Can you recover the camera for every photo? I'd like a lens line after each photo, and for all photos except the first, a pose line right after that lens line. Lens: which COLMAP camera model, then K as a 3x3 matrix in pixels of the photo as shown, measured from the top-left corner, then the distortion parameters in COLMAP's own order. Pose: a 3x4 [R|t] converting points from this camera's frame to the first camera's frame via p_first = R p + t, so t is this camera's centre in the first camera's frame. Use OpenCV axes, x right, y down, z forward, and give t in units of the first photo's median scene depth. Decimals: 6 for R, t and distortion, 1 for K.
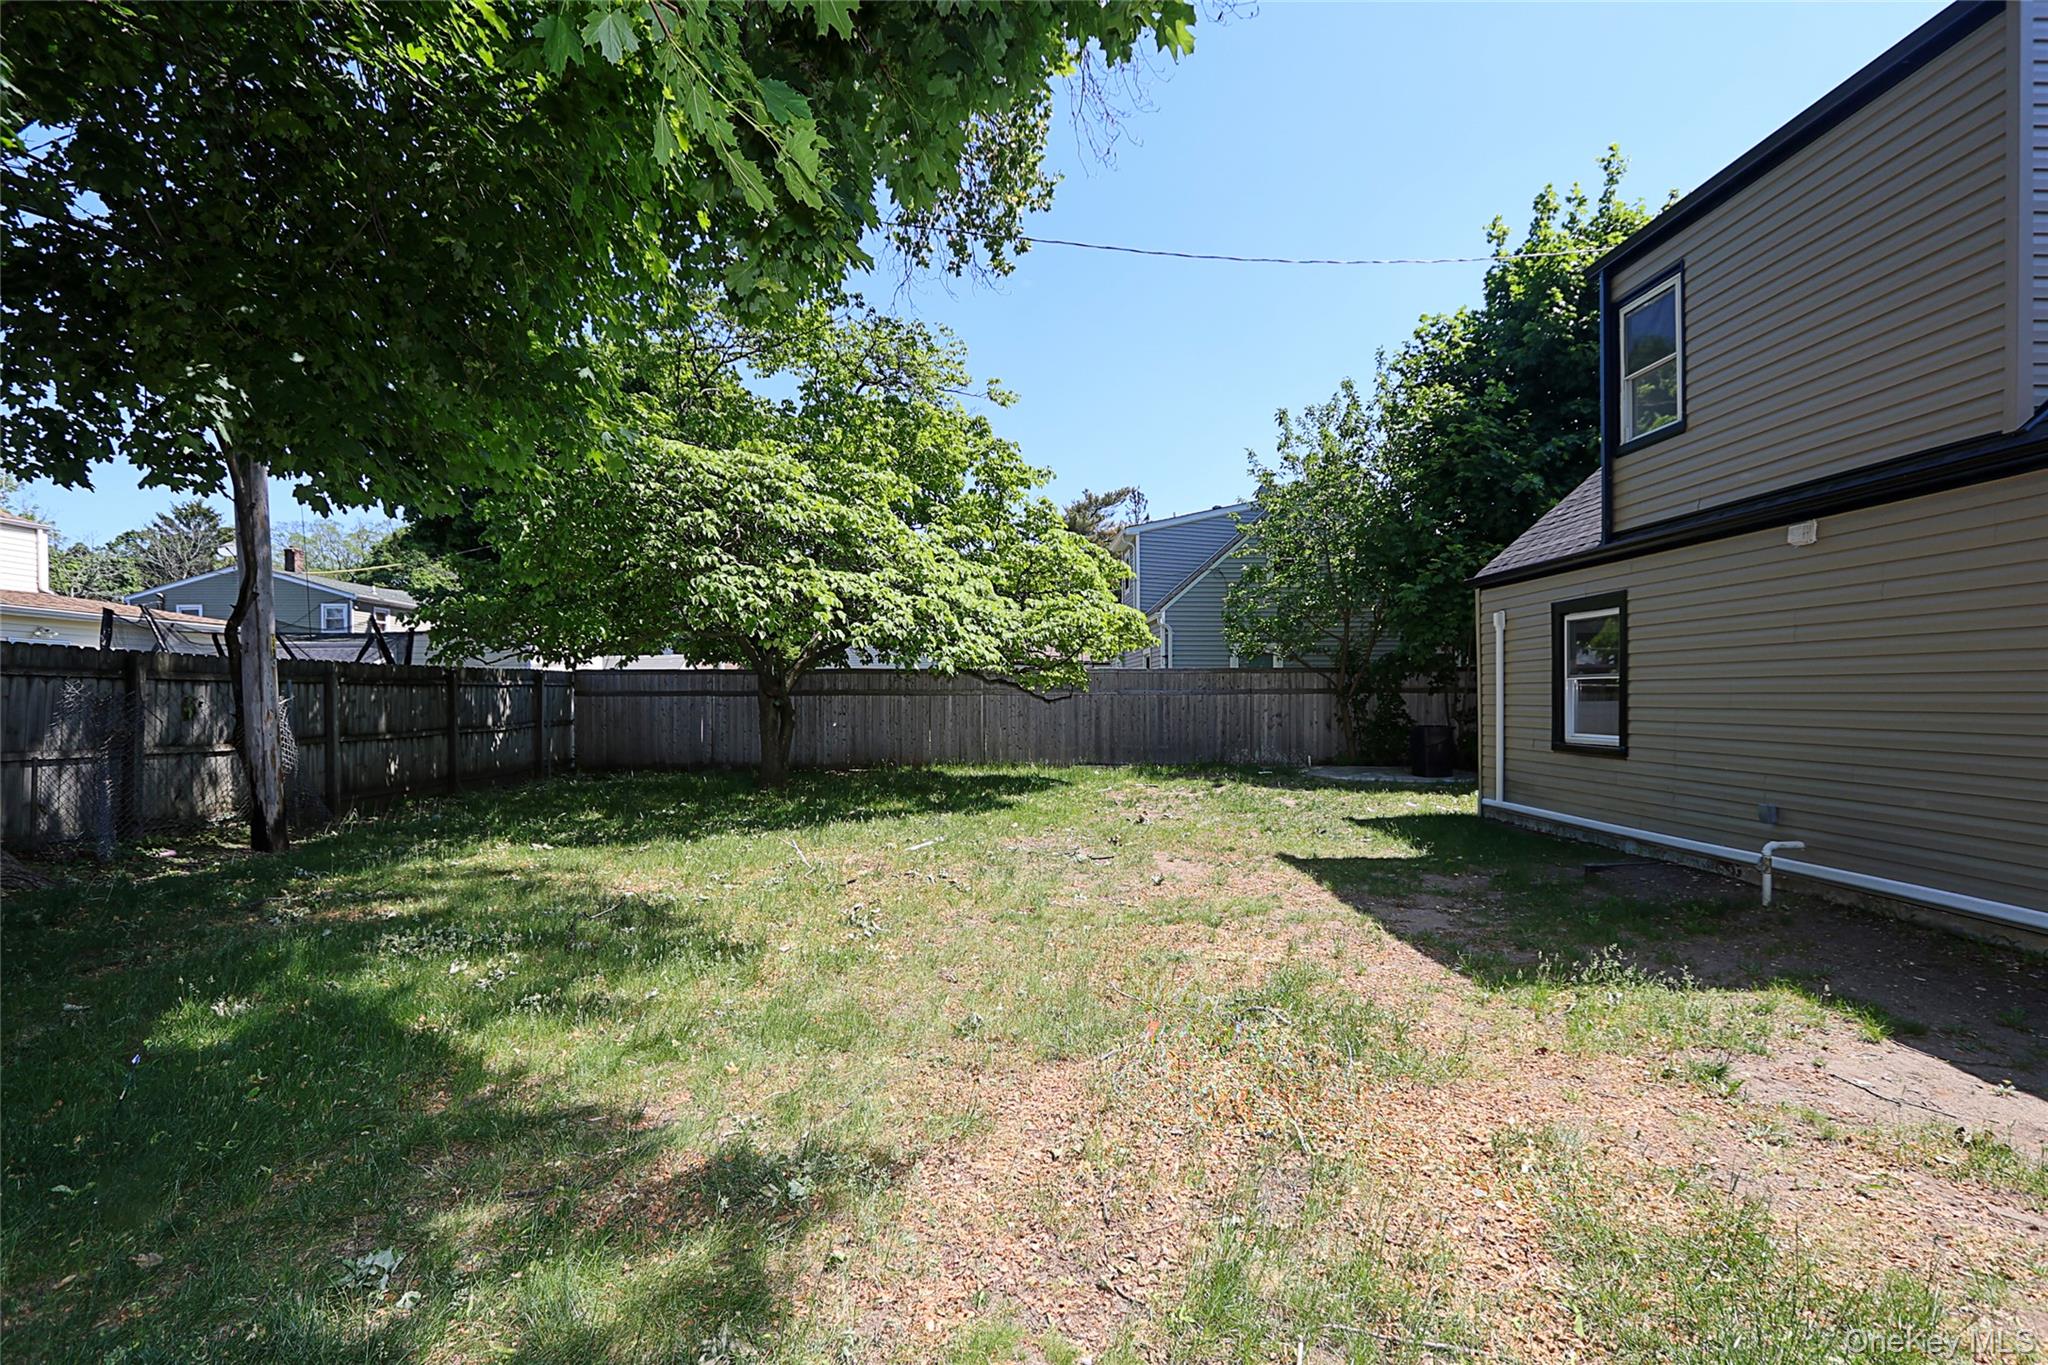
lens RADIAL K [[952.7, 0, 1018.7], [0, 952.7, 687.7], [0, 0, 1]] dist [-0.017976, 0.001665]
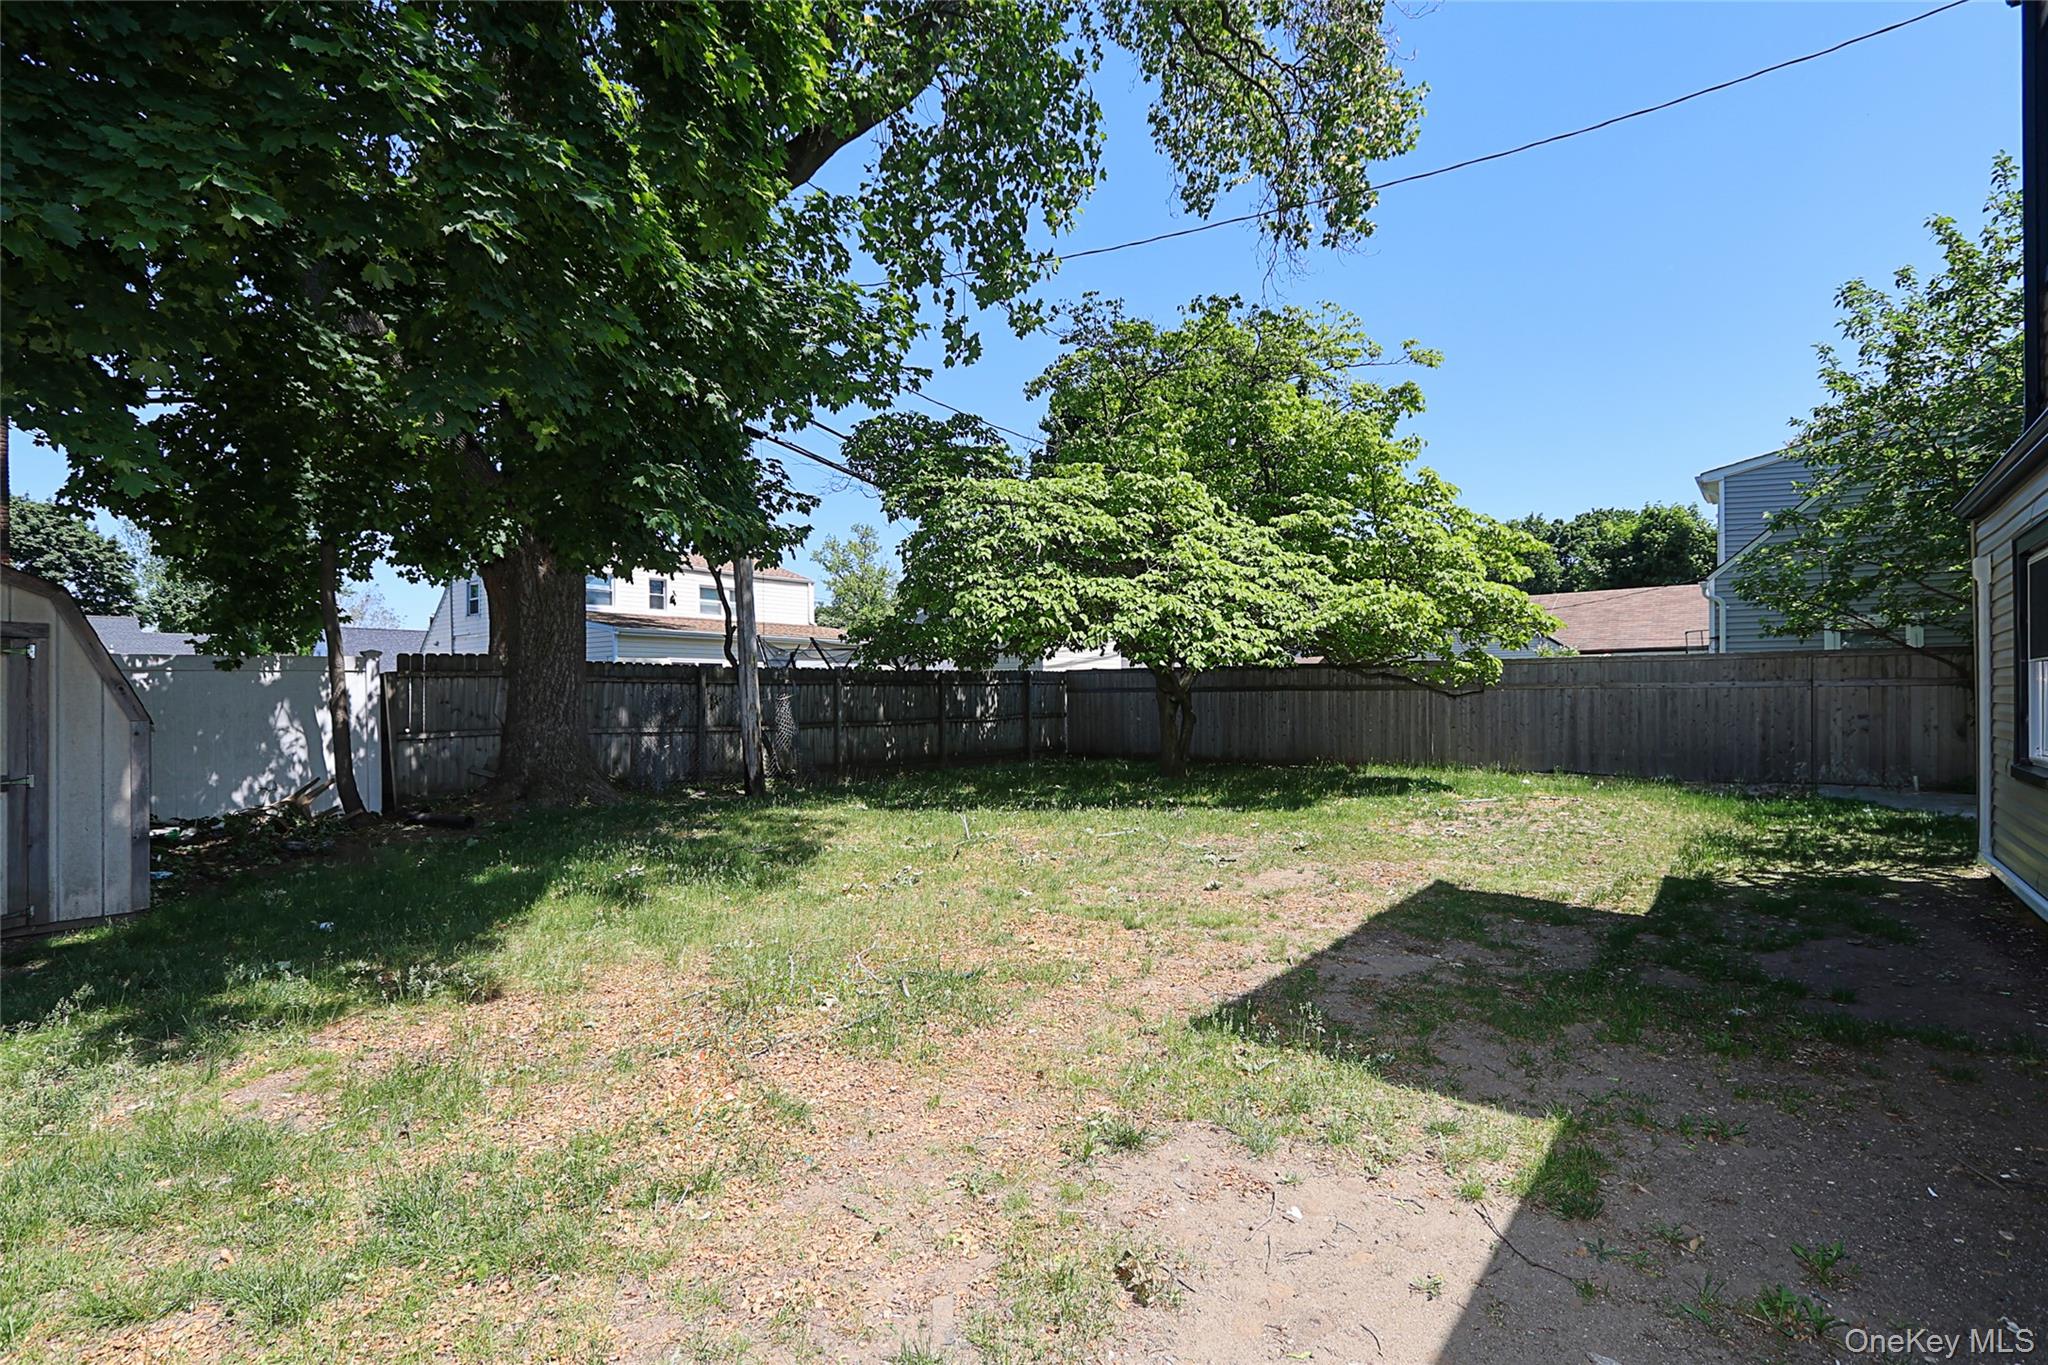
lens RADIAL K [[952.7, 0, 1008.0], [0, 952.7, 690.3], [0, 0, 1]] dist [-0.017976, 0.001665]
pose [[0.755618, -0.004665, -0.654995, 0.308183], [0.009711, 0.999945, 0.004080, 0.001003], [0.654940, -0.009444, 0.755622, 0.069649]]
